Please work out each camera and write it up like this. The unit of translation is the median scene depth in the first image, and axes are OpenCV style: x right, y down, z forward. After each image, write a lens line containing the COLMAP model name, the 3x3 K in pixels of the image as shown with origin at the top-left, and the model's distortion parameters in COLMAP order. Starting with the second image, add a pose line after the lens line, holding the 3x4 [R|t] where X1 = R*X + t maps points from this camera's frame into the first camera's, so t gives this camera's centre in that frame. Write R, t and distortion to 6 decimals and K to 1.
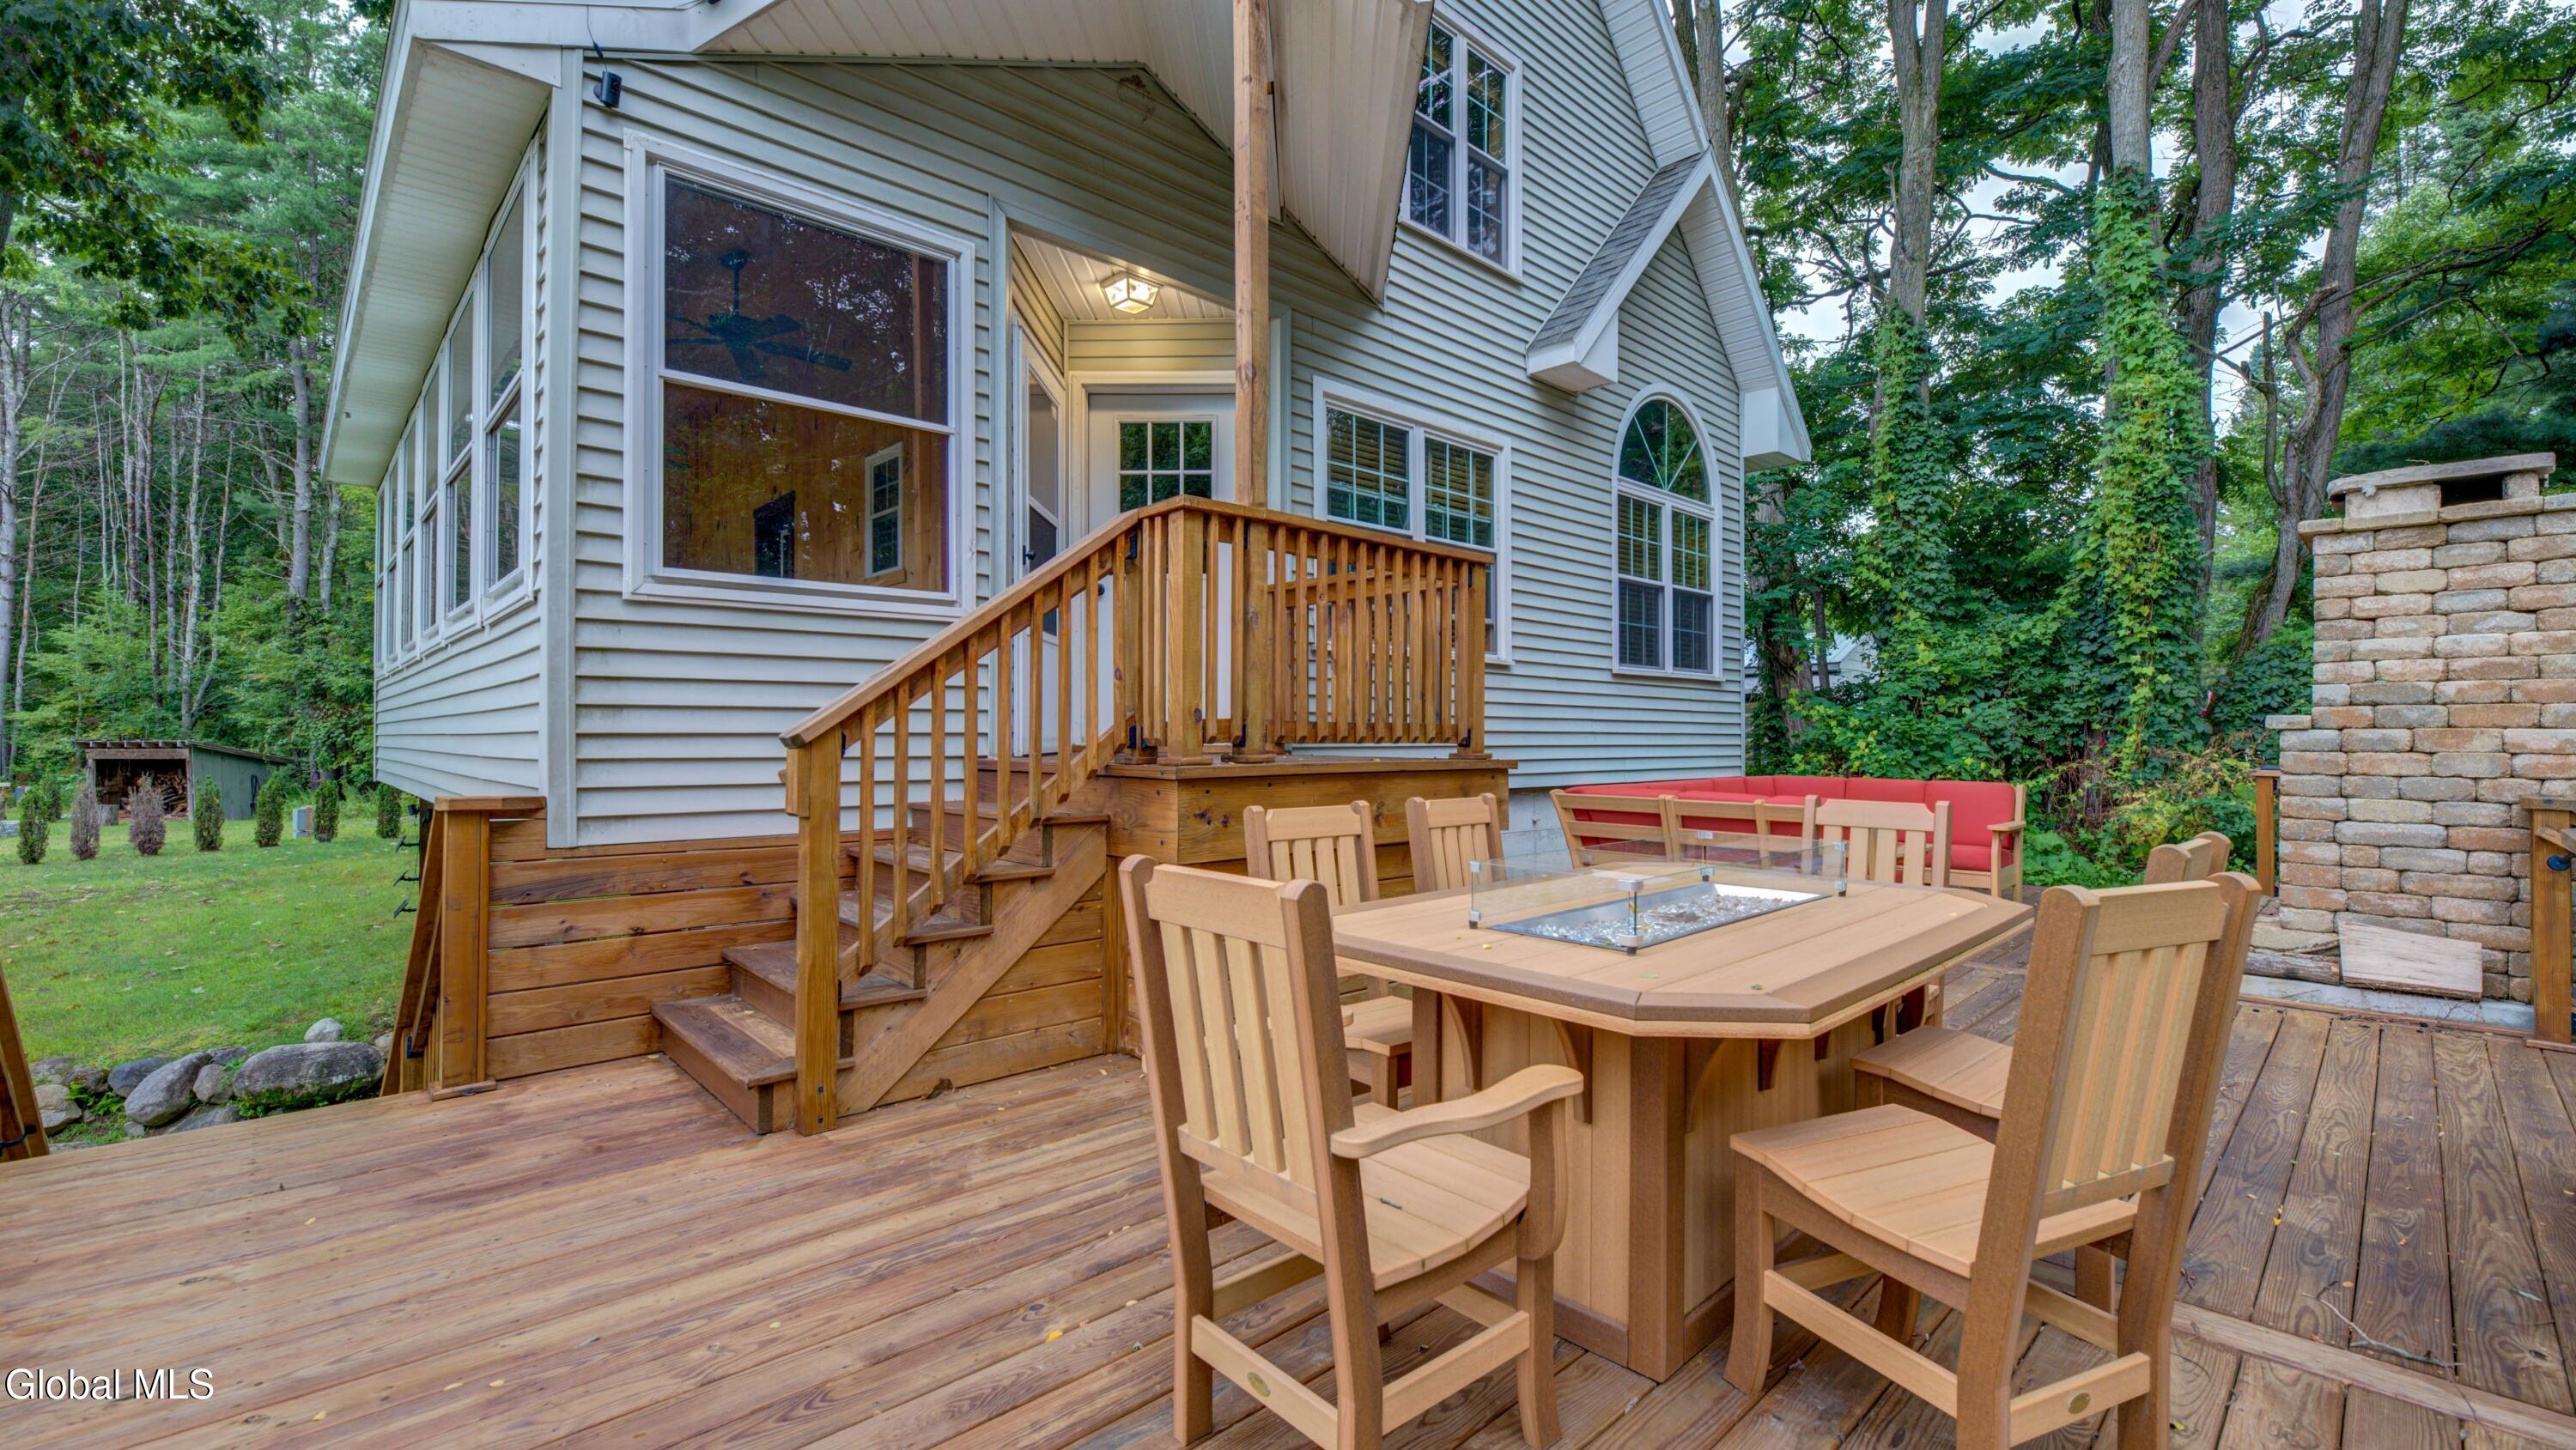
lens RADIAL K [[1075.7, 0, 1292.3], [0, 1075.7, 717.4], [0, 0, 1]] dist [-0.010075, -0.001046]
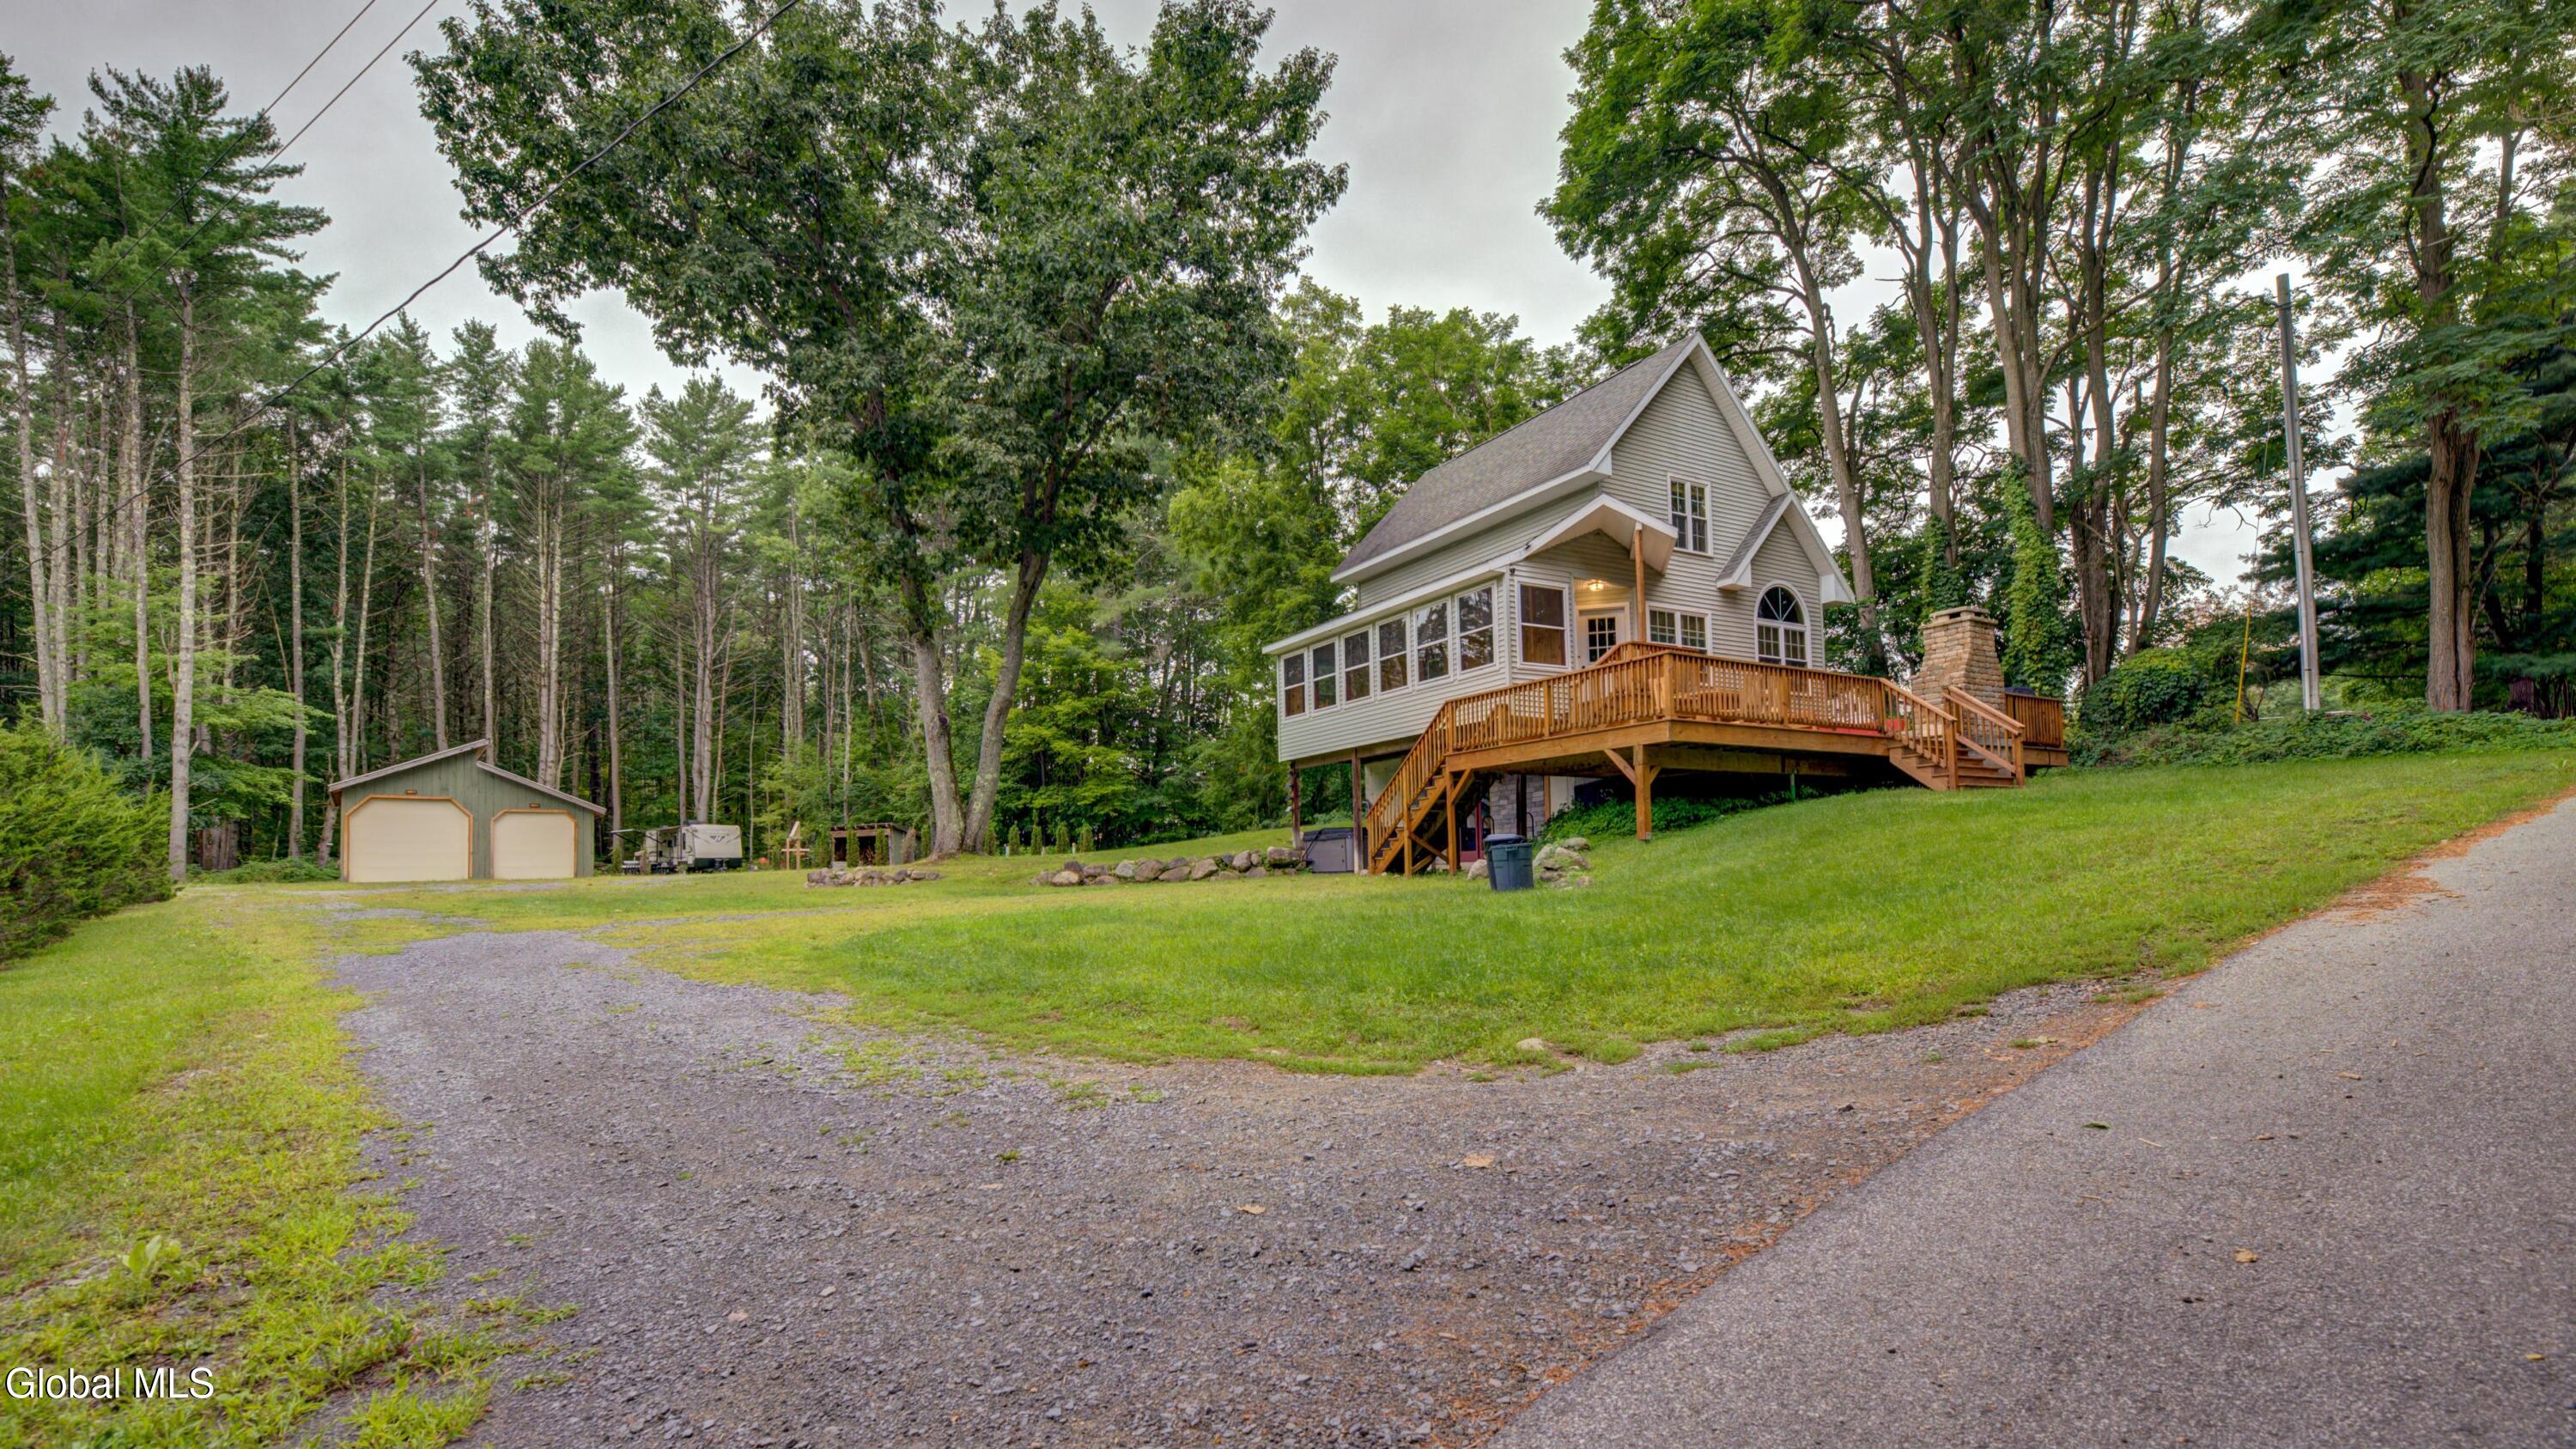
lens RADIAL K [[1076.0, 0, 1308.7], [0, 1076.0, 842.3], [0, 0, 1]] dist [-0.010075, -0.001046]
pose [[0.974488, -0.029401, -0.222507, -0.198364], [0.028793, 0.999568, -0.005979, 0.303471], [0.222586, -0.000580, 0.974913, -1.777853]]
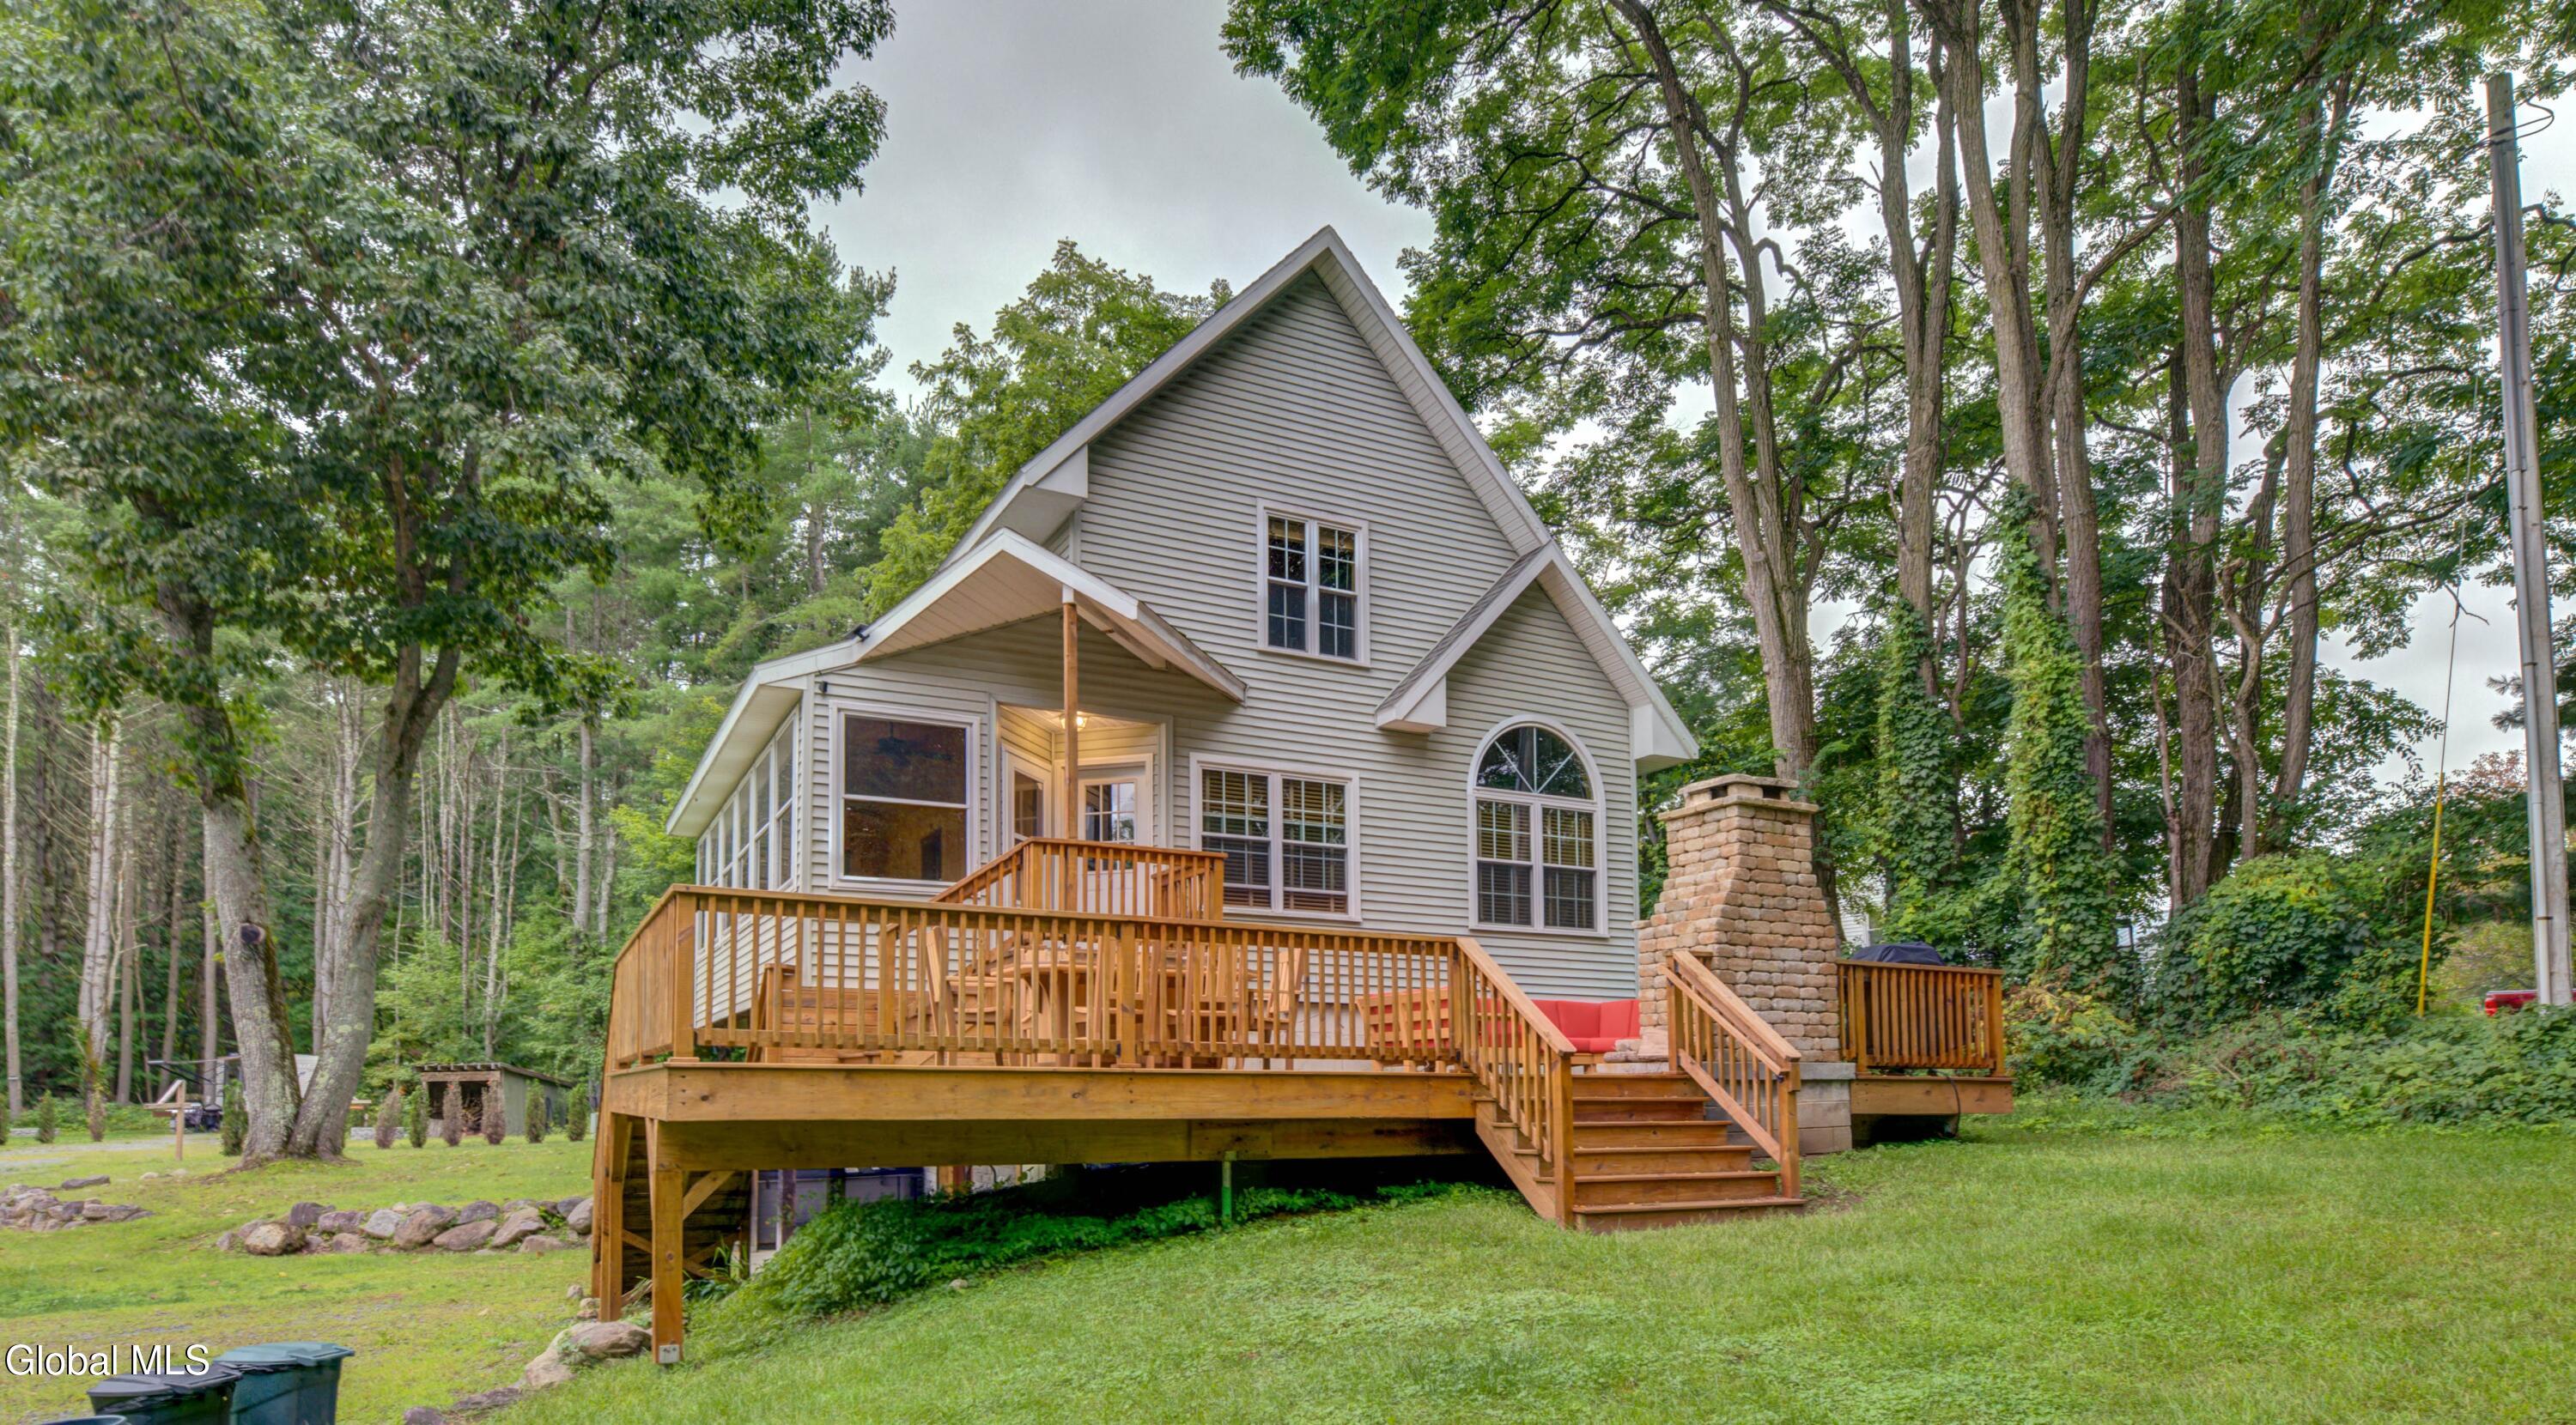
lens RADIAL K [[1442.1, 0, 1303.1], [0, 1442.1, 1019.7], [0, 0, 1]] dist [-0.013742, 0.002841]
pose [[0.965538, -0.016012, -0.259770, 0.539393], [0.006890, 0.999329, -0.035986, 0.133114], [0.260172, 0.032956, 0.965000, -0.798276]]
